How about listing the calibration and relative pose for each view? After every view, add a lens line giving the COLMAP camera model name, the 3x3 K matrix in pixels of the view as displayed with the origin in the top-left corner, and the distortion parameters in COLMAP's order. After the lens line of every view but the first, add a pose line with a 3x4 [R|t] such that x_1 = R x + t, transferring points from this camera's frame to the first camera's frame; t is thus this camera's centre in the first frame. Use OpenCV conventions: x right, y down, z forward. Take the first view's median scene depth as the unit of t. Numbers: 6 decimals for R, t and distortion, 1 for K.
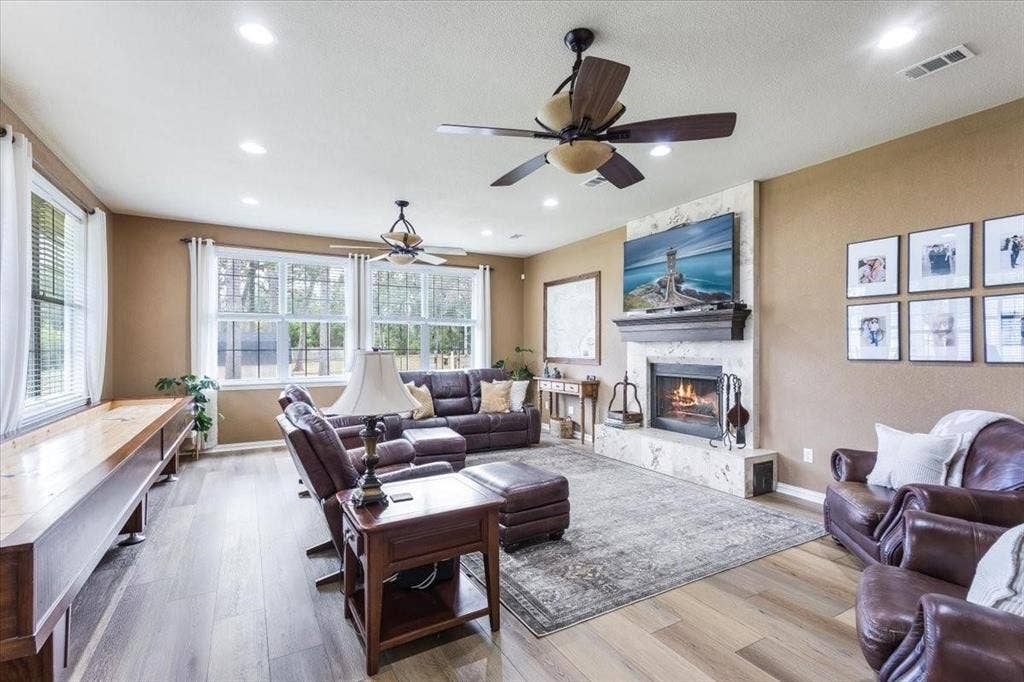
lens RADIAL K [[468.7, 0, 533.1], [0, 468.7, 352.5], [0, 0, 1]] dist [0.009744, -0.003924]
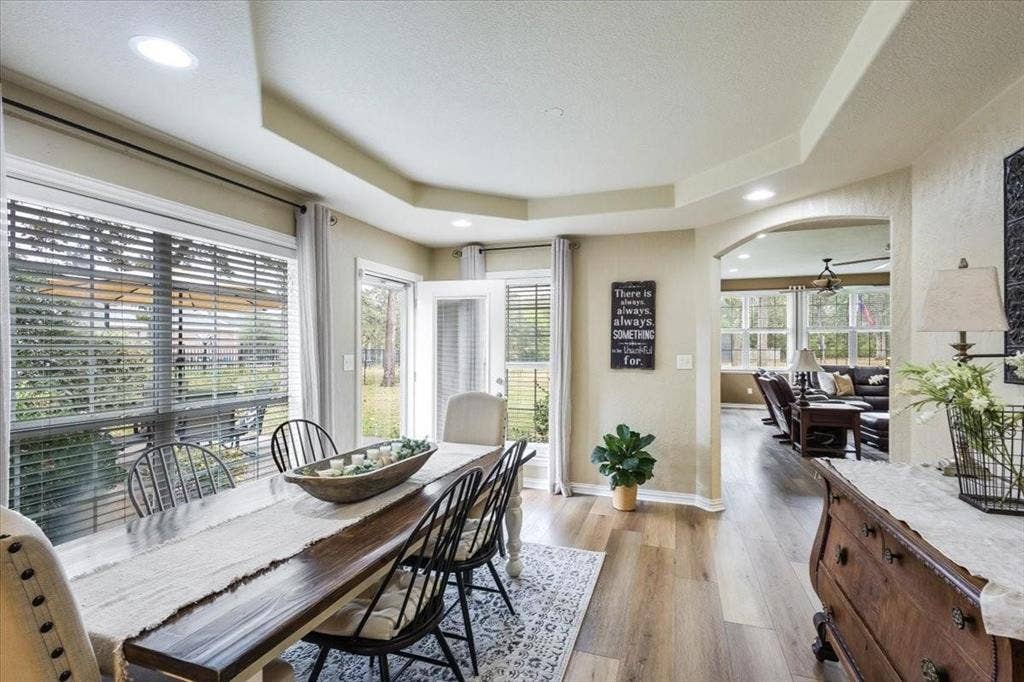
lens RADIAL K [[468.7, 0, 505.1], [0, 468.7, 345.8], [0, 0, 1]] dist [0.009744, -0.003924]
pose [[0.607480, -0.012120, -0.794242, 0.459583], [-0.002355, 0.999852, -0.017060, 0.011502], [0.794331, 0.012234, 0.607361, -1.186945]]
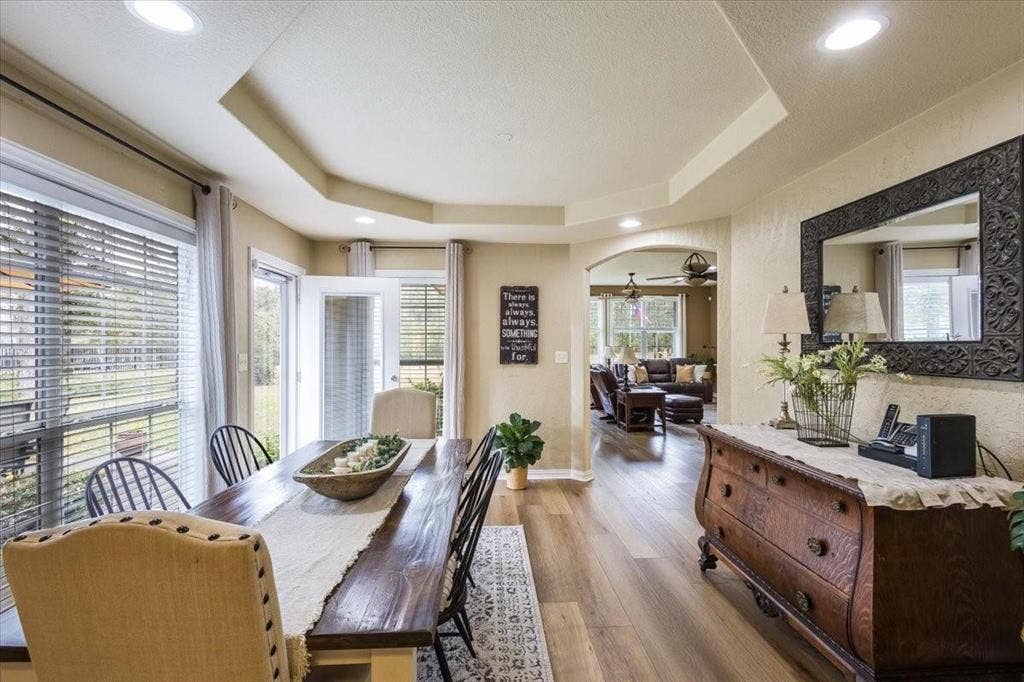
lens RADIAL K [[468.7, 0, 501.5], [0, 468.7, 342.5], [0, 0, 1]] dist [0.009744, -0.003924]
pose [[0.863498, -0.013498, -0.504171, 0.344370], [0.005068, 0.999824, -0.018088, 0.012019], [0.504326, 0.013064, 0.863414, -1.386149]]
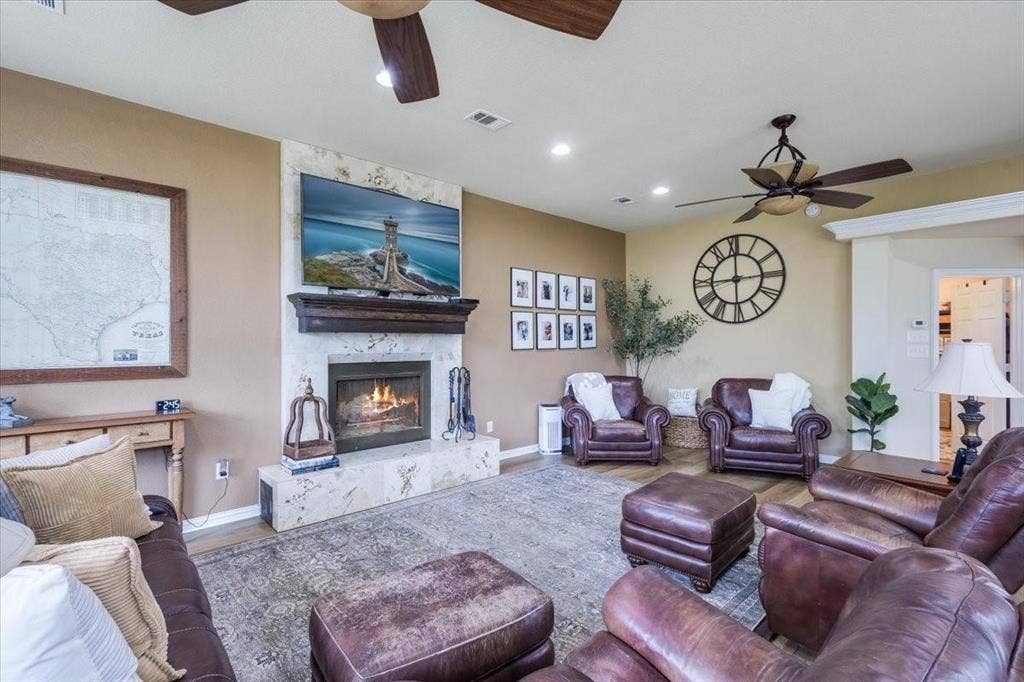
lens RADIAL K [[468.7, 0, 505.3], [0, 468.7, 342.1], [0, 0, 1]] dist [0.009744, -0.003924]
pose [[-0.180470, -0.005762, 0.983564, -0.539934], [0.008169, 0.999940, 0.007357, -0.013849], [-0.983547, 0.009362, -0.180412, 0.972052]]
